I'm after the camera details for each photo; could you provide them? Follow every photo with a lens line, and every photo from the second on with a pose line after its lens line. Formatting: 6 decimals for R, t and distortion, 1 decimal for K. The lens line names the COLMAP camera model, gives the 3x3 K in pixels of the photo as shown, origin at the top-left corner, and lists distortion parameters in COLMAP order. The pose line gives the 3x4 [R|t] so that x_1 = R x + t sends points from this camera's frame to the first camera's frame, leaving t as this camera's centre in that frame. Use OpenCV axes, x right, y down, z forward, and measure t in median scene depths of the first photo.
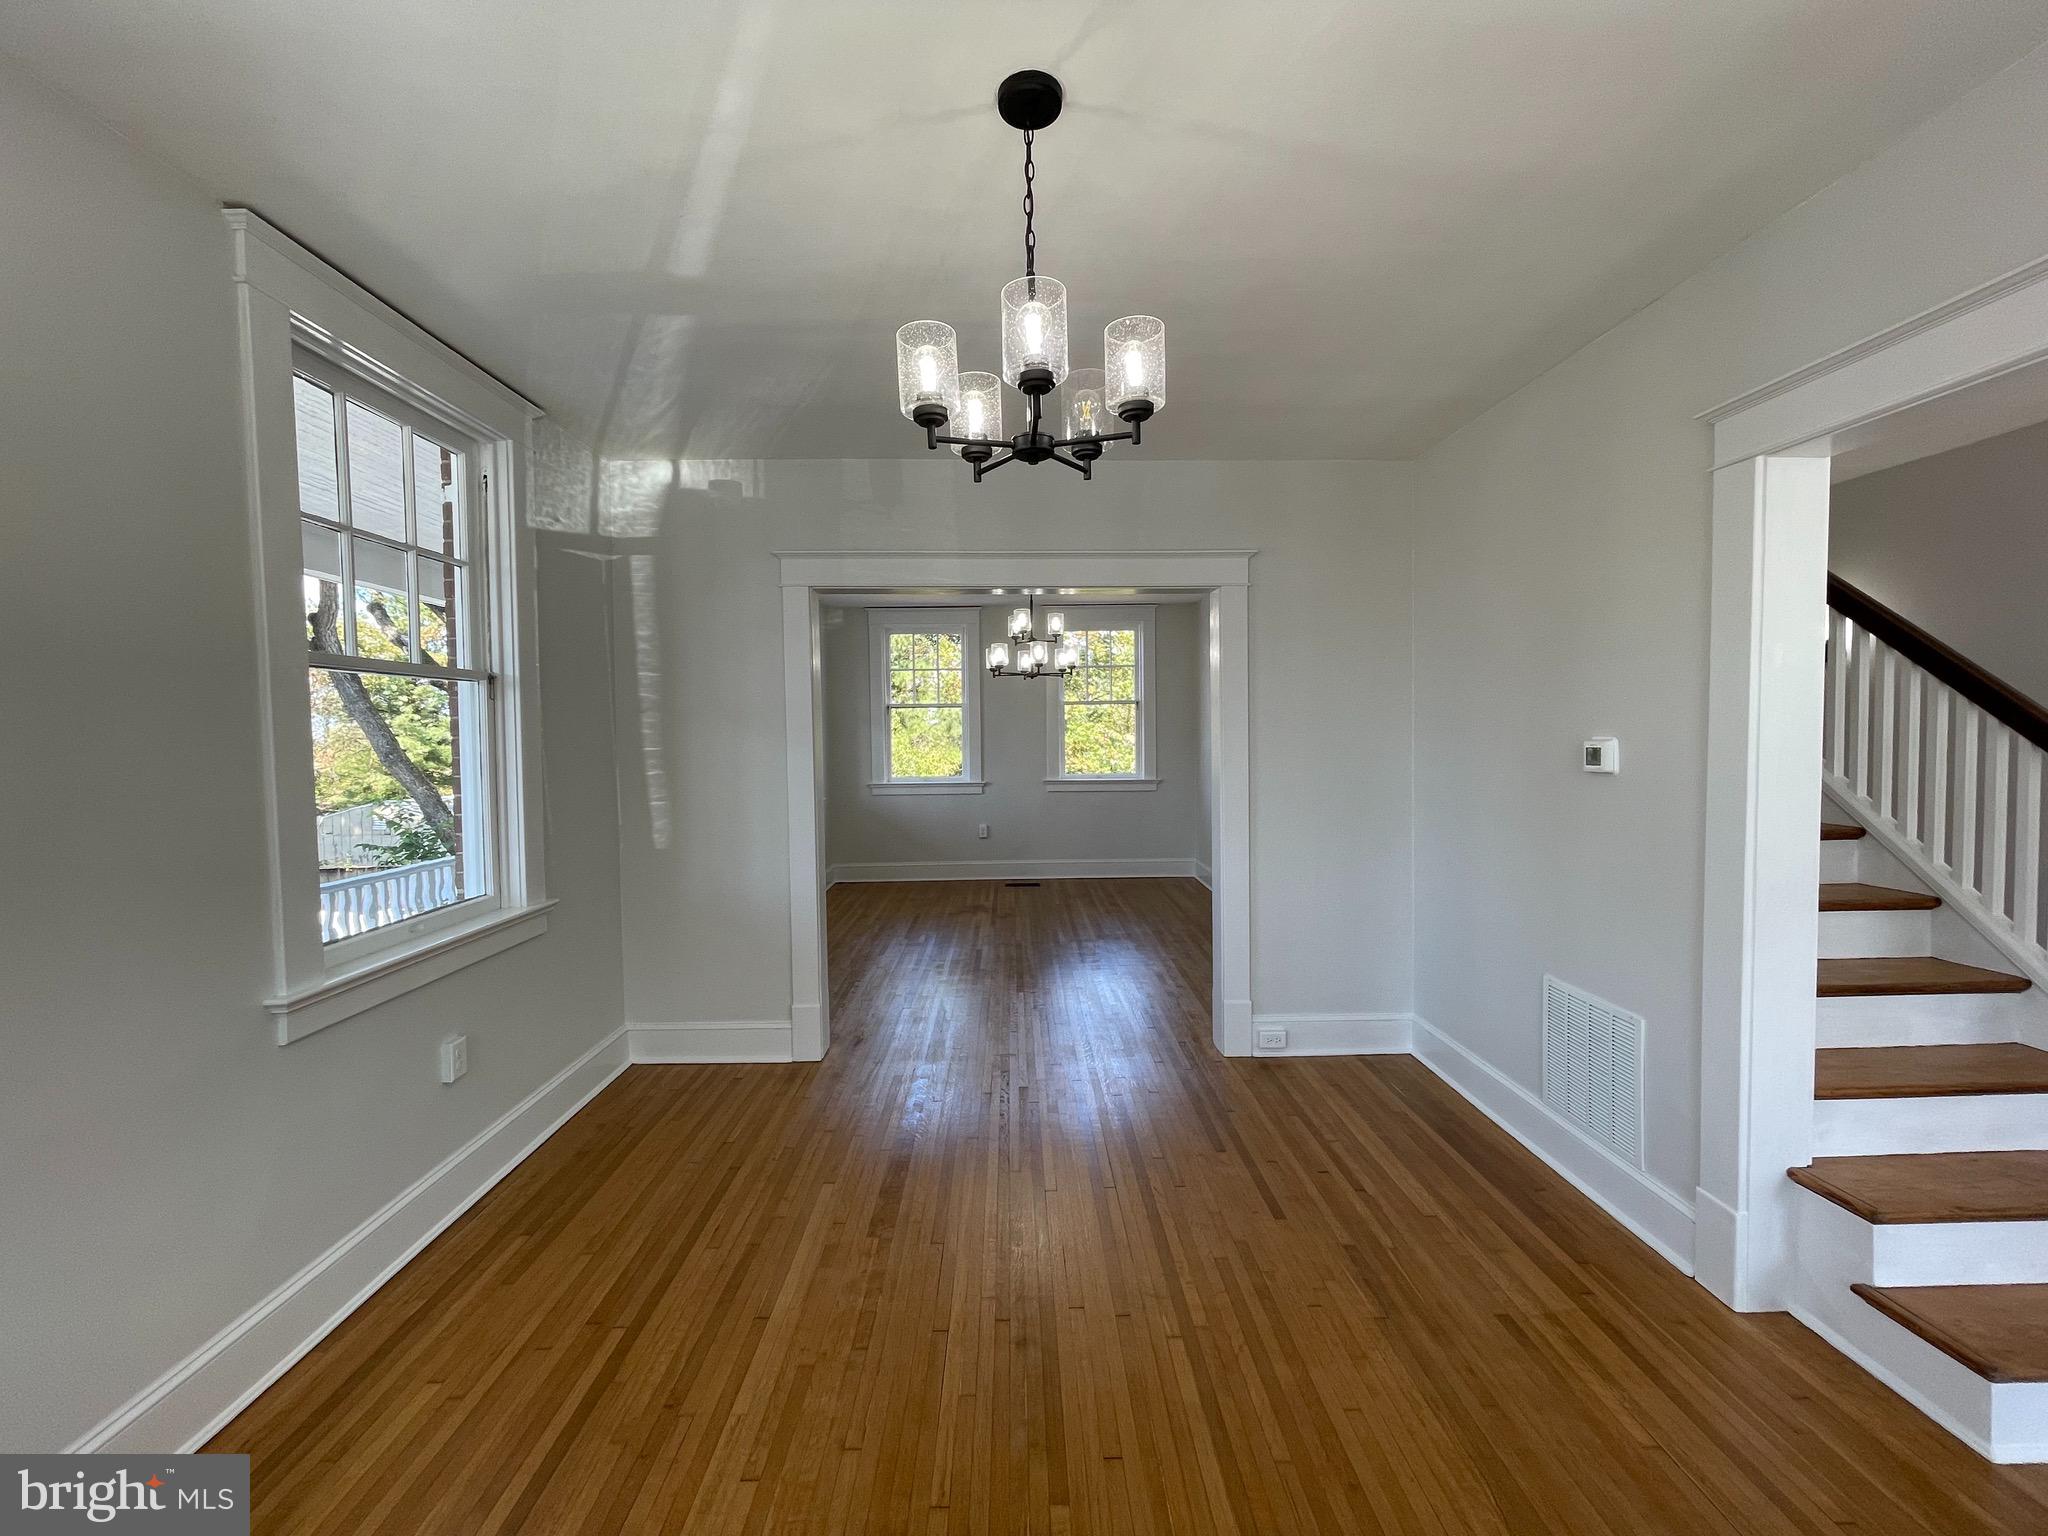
lens RADIAL K [[798.6, 0, 1024.0], [0, 798.6, 768.0], [0, 0, 1]] dist [0.001413, -0.000148]
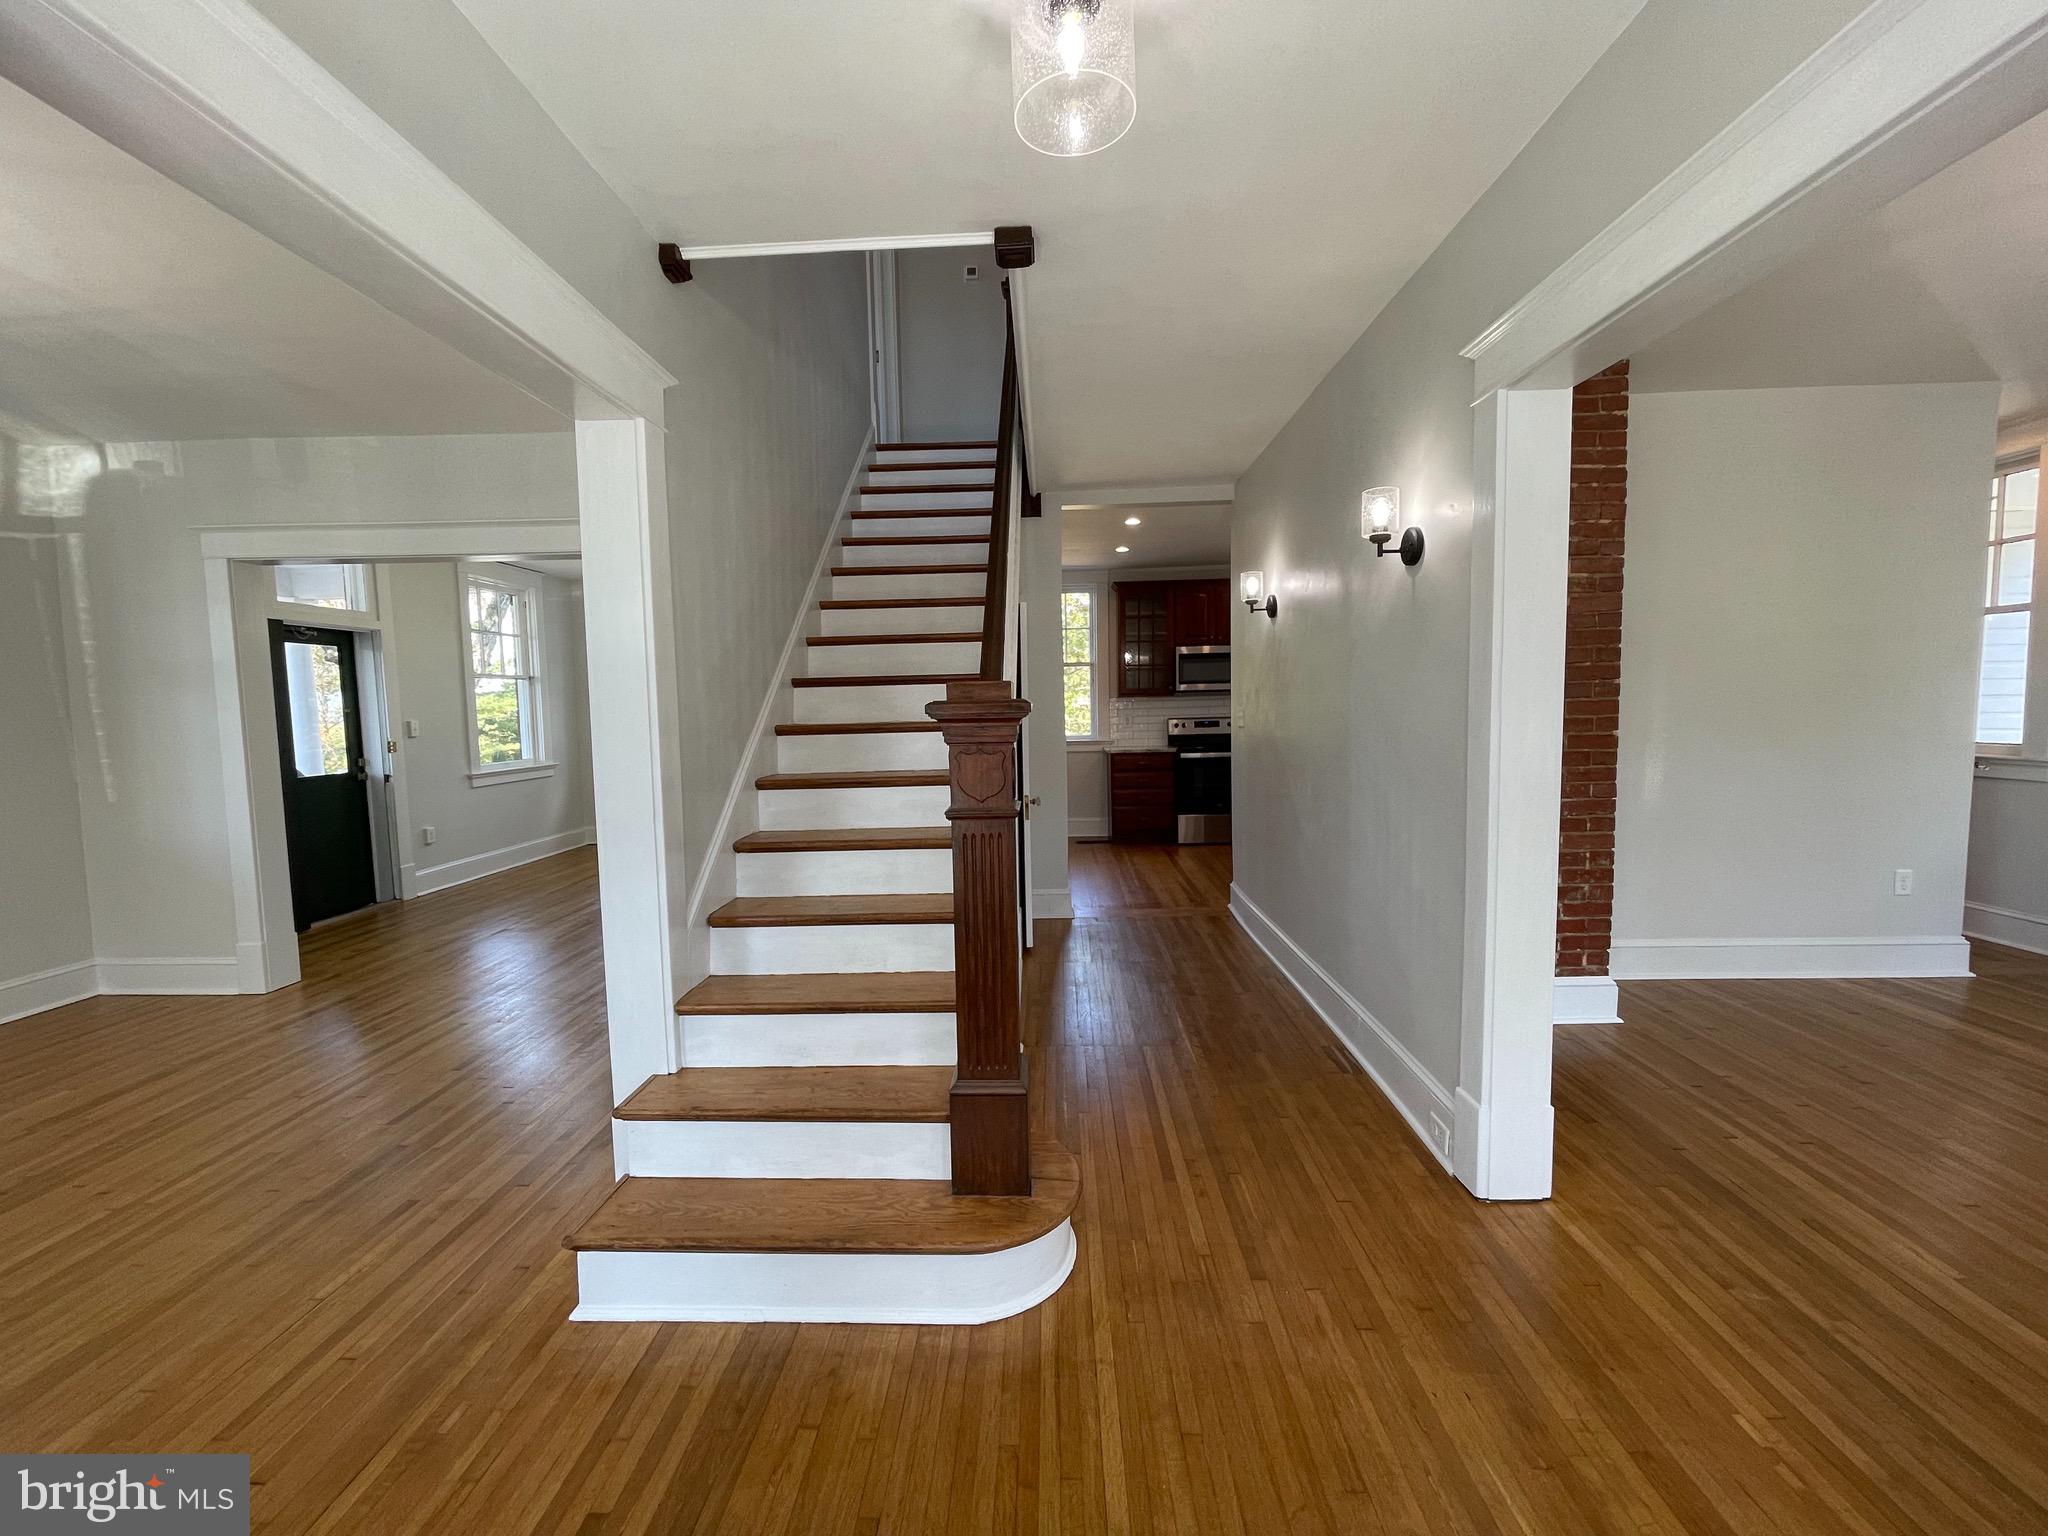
lens RADIAL K [[824.8, 0, 1015.0], [0, 824.8, 760.0], [0, 0, 1]] dist [-0.001353, -0.000093]
pose [[0.997397, -0.007660, -0.071702, 0.880637], [0.009865, 0.999488, 0.030448, 0.022658], [0.071432, -0.031076, 0.996961, -0.041632]]
